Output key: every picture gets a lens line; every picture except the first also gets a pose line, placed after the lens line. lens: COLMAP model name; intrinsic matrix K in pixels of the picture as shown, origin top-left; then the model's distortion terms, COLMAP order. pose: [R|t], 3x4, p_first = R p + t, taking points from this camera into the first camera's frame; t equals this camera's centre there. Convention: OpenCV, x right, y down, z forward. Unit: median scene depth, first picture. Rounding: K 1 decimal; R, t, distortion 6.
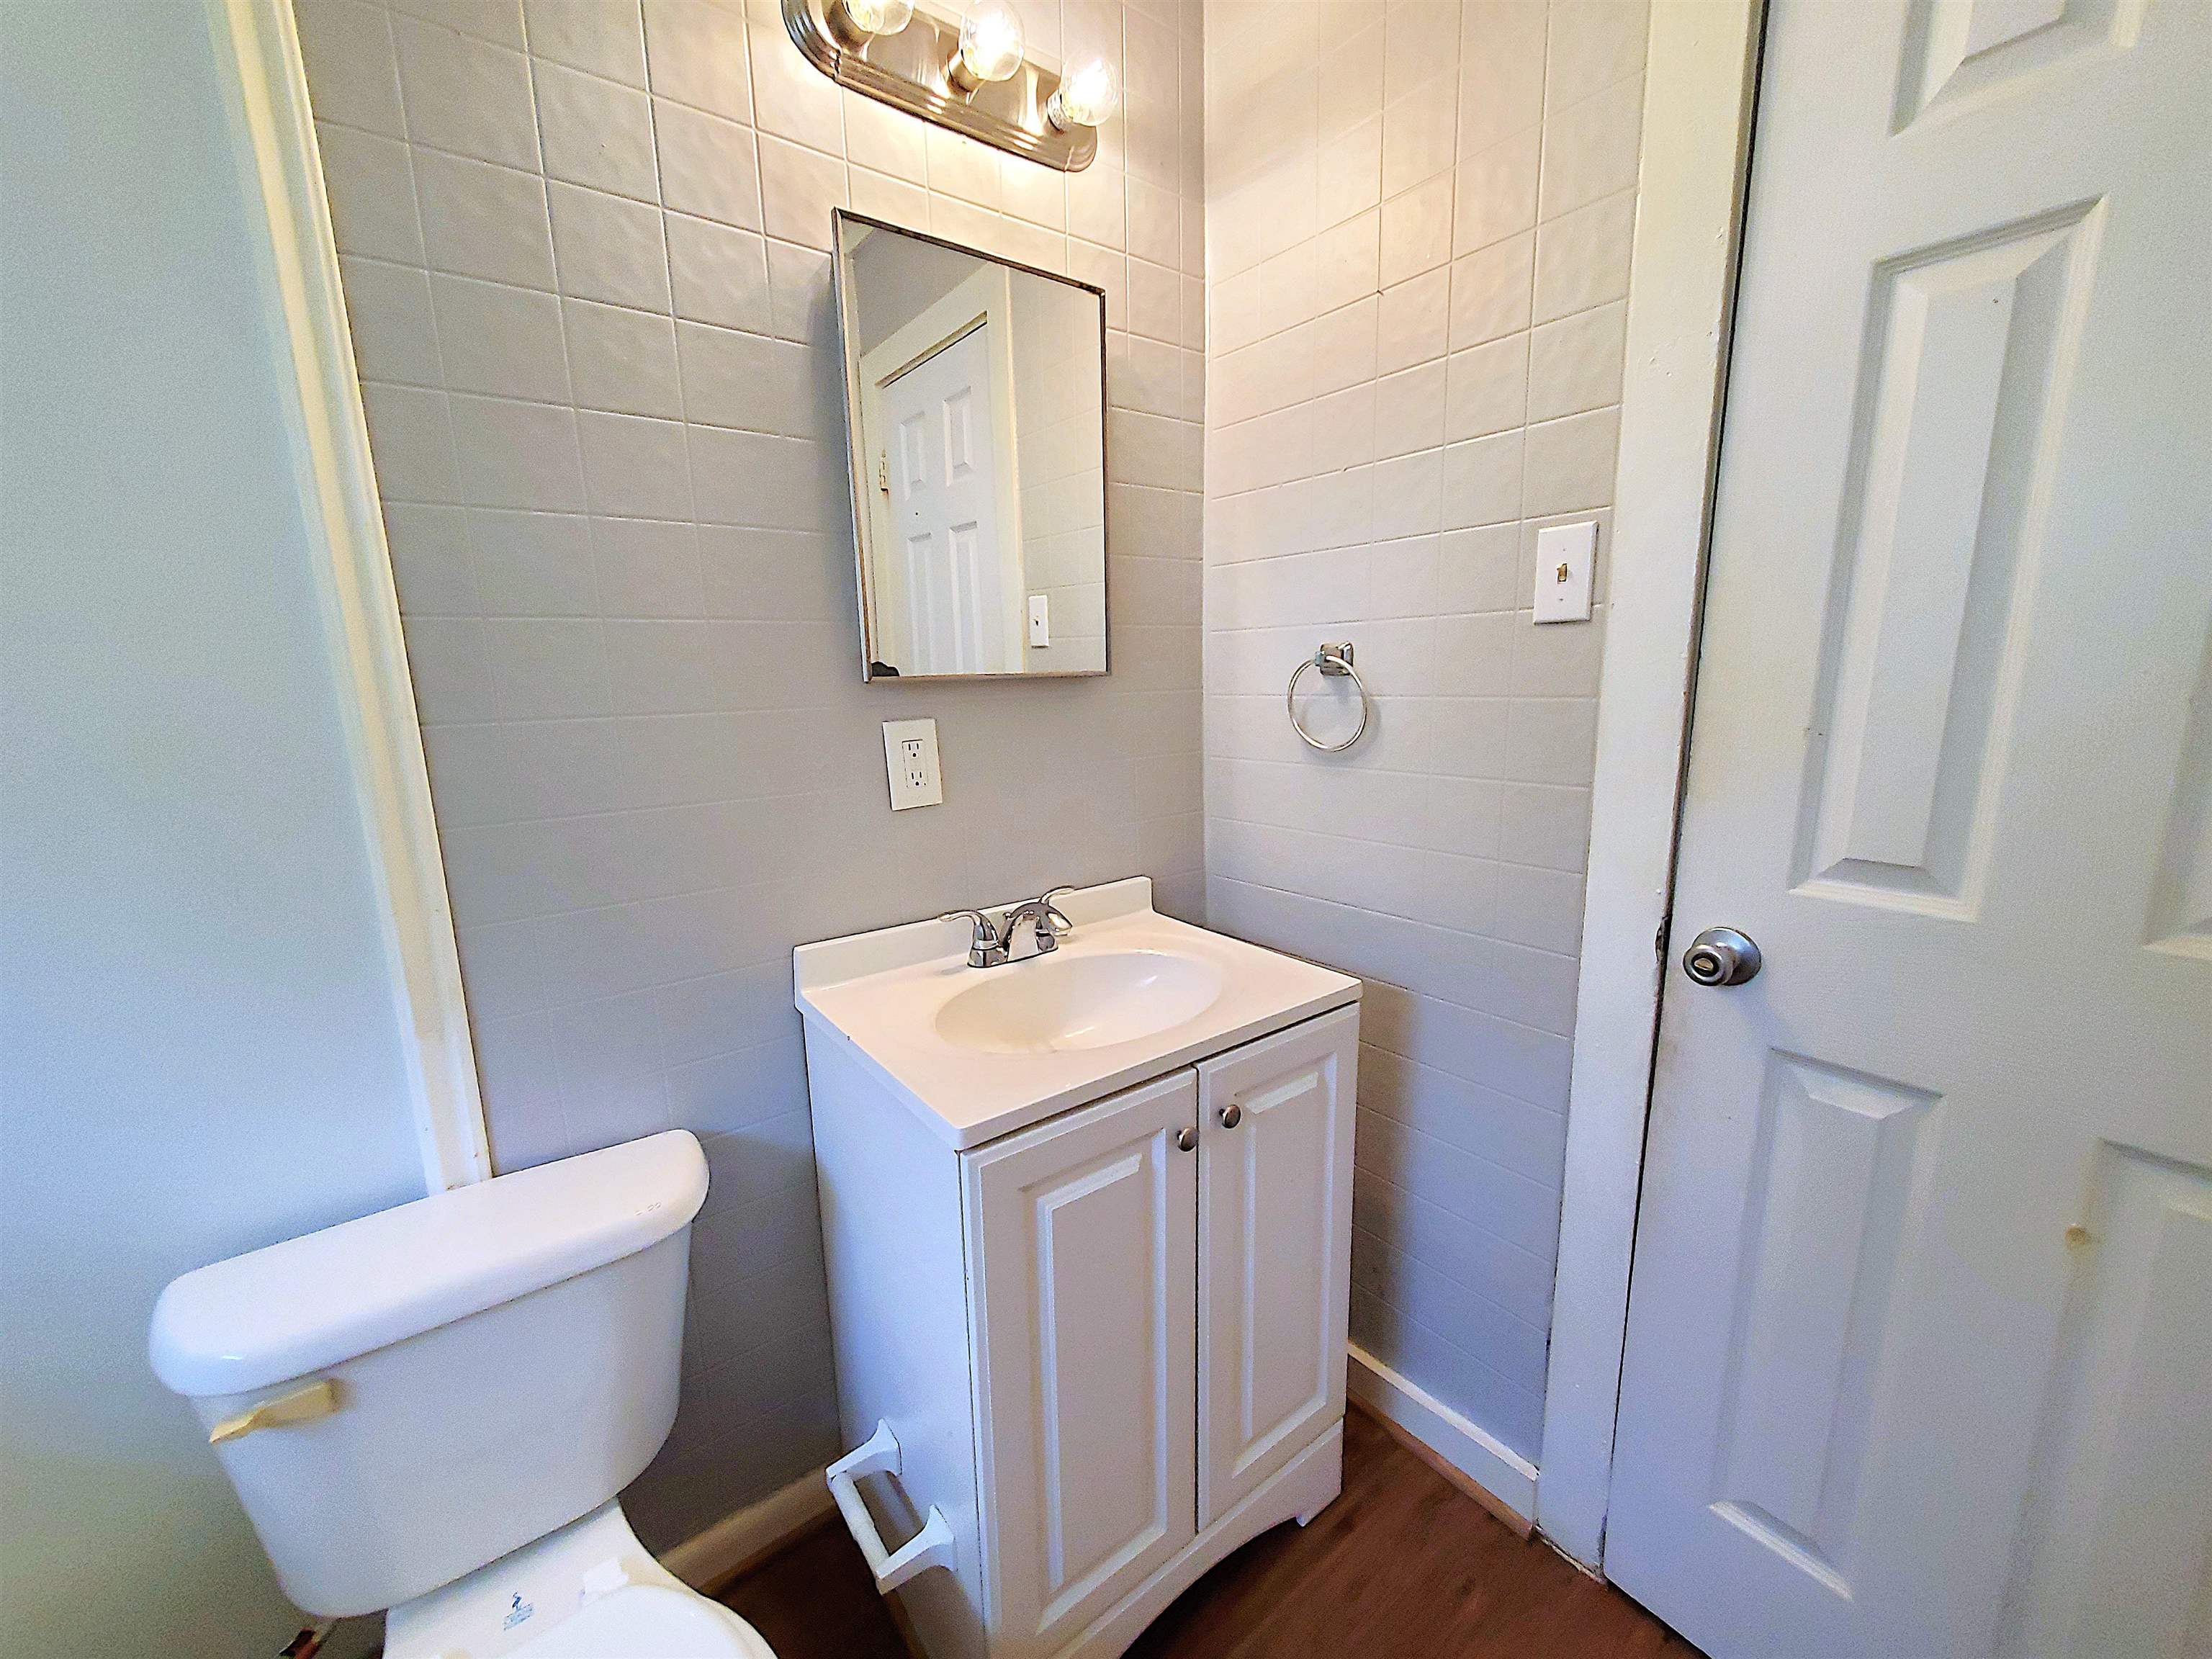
lens RADIAL K [[877.7, 0, 1108.4], [0, 877.7, 835.6], [0, 0, 1]] dist [-0.000222, -0.000247]
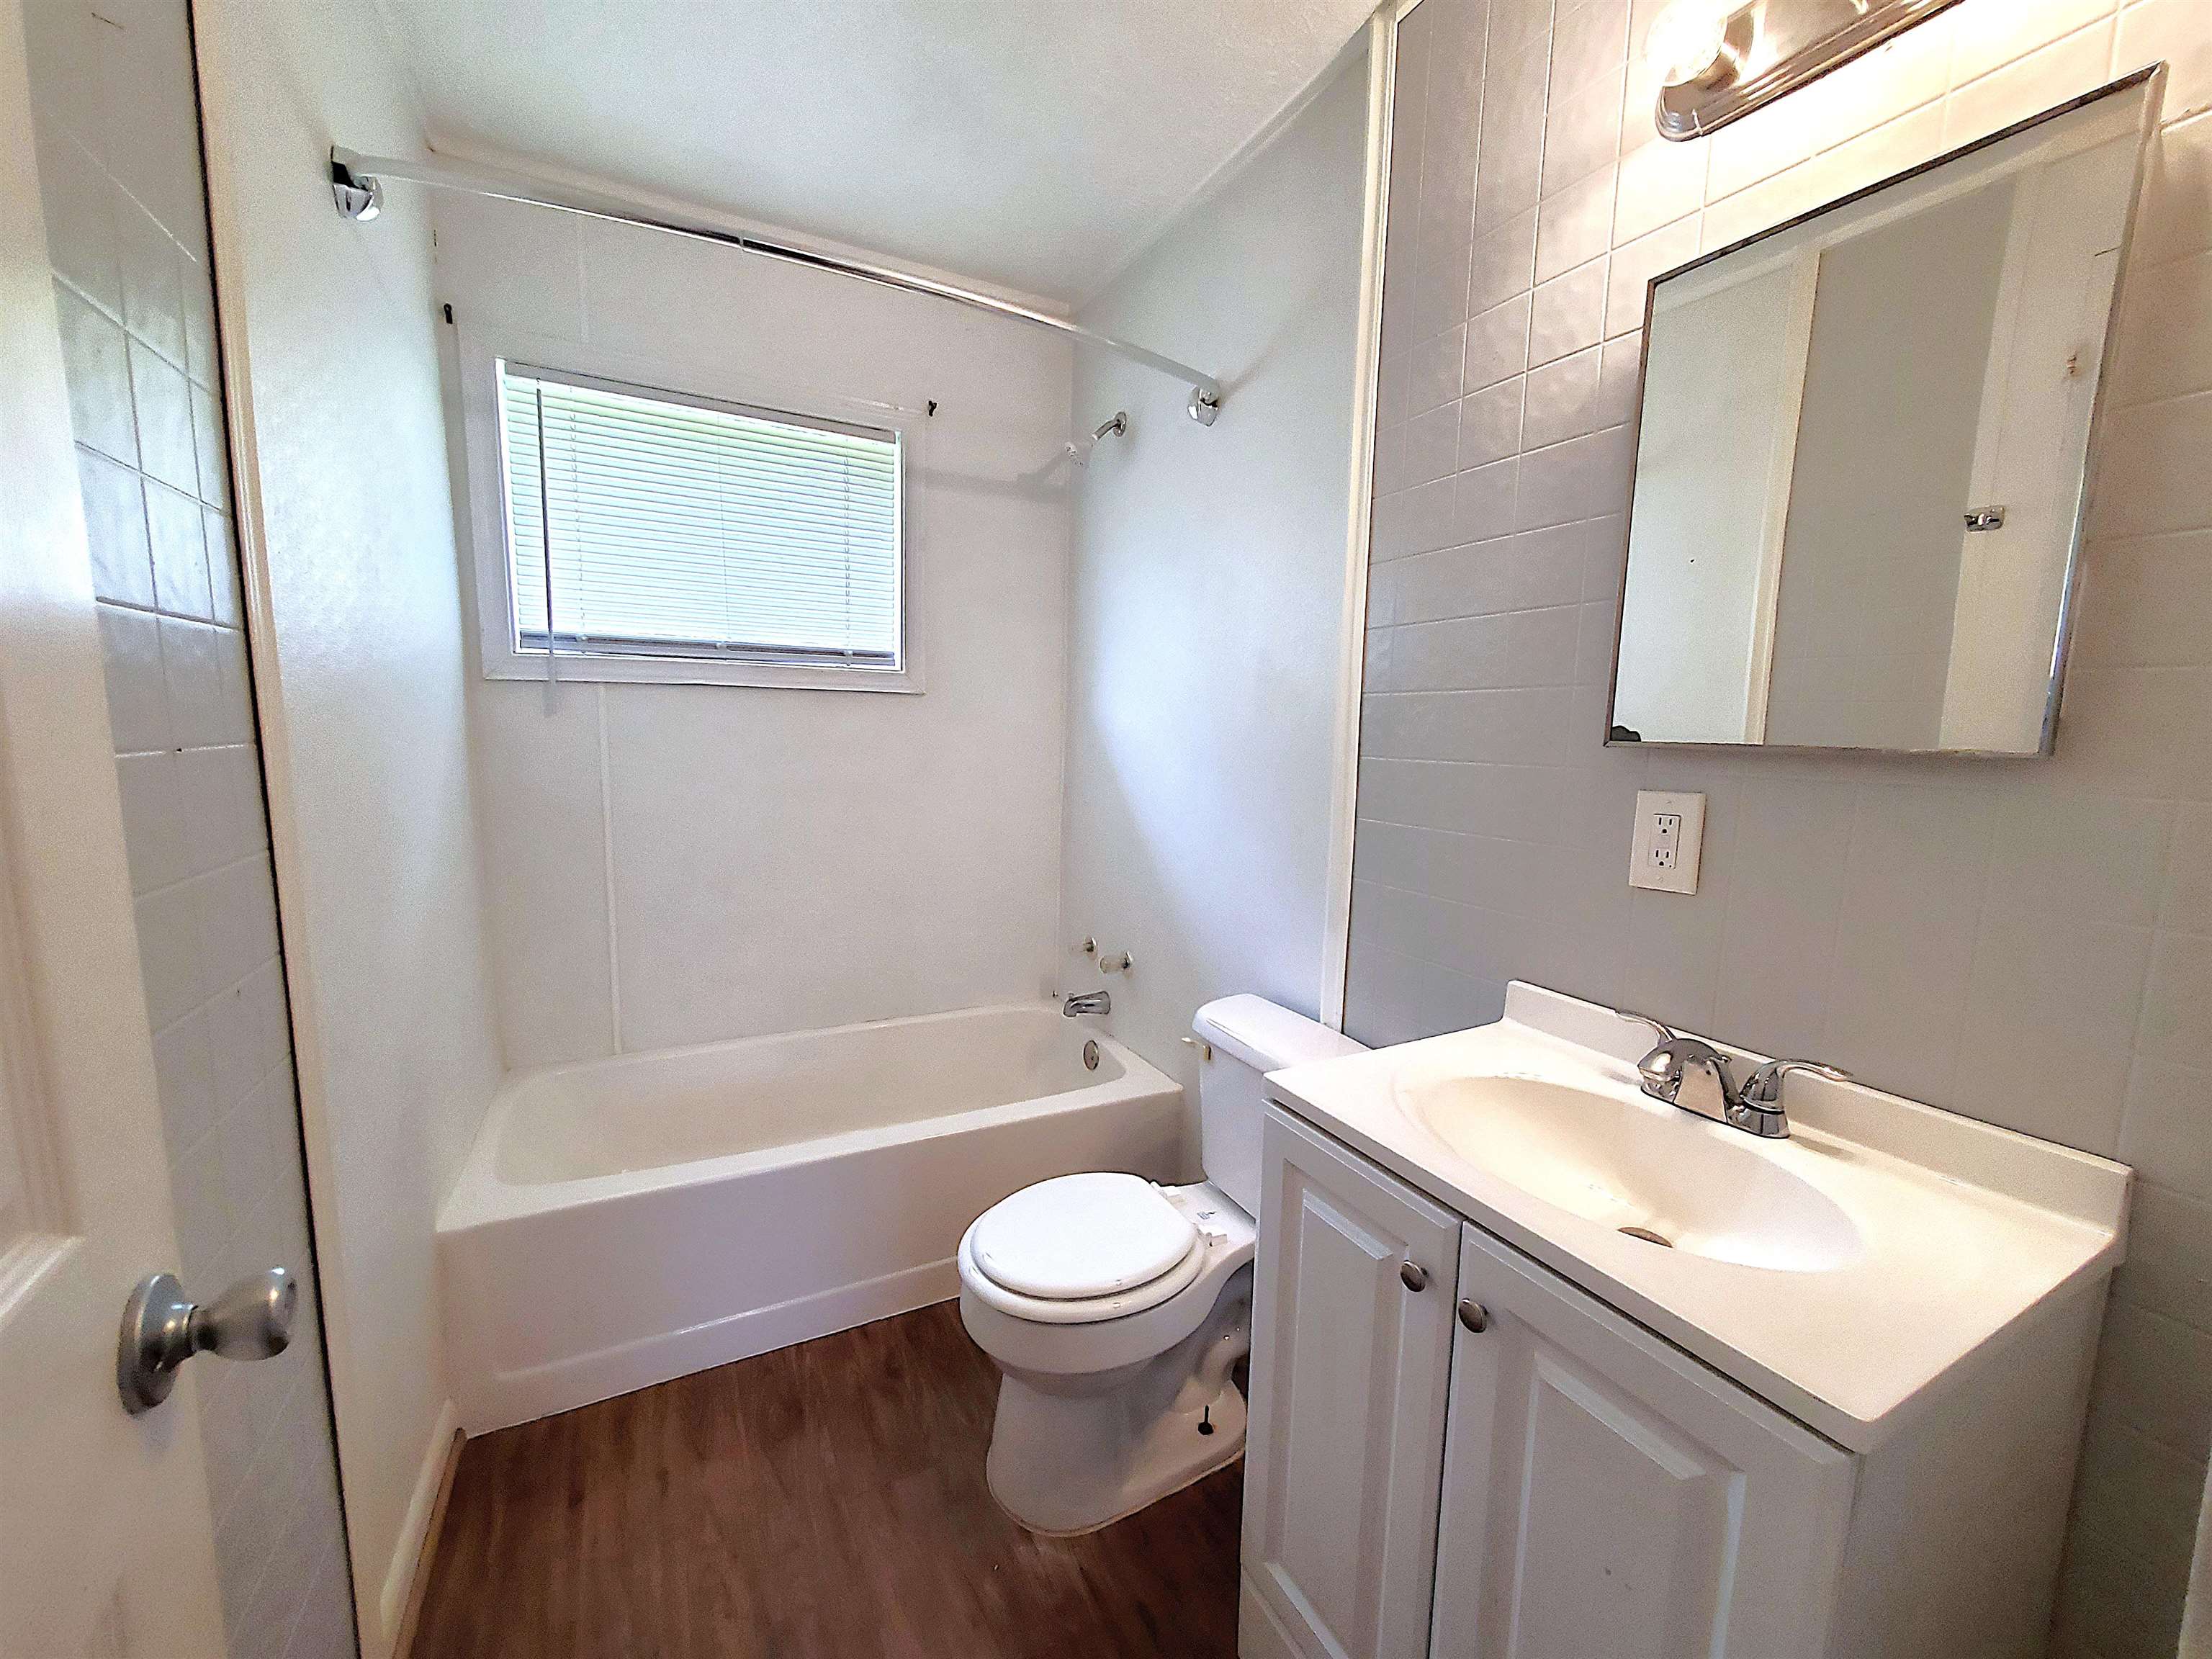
lens RADIAL K [[877.7, 0, 1109.8], [0, 877.7, 830.3], [0, 0, 1]] dist [-0.000222, -0.000247]
pose [[-0.163177, 0.132292, -0.977687, 0.776515], [-0.212935, 0.962891, 0.165829, -0.127865], [0.963344, 0.235243, -0.128952, 0.612965]]
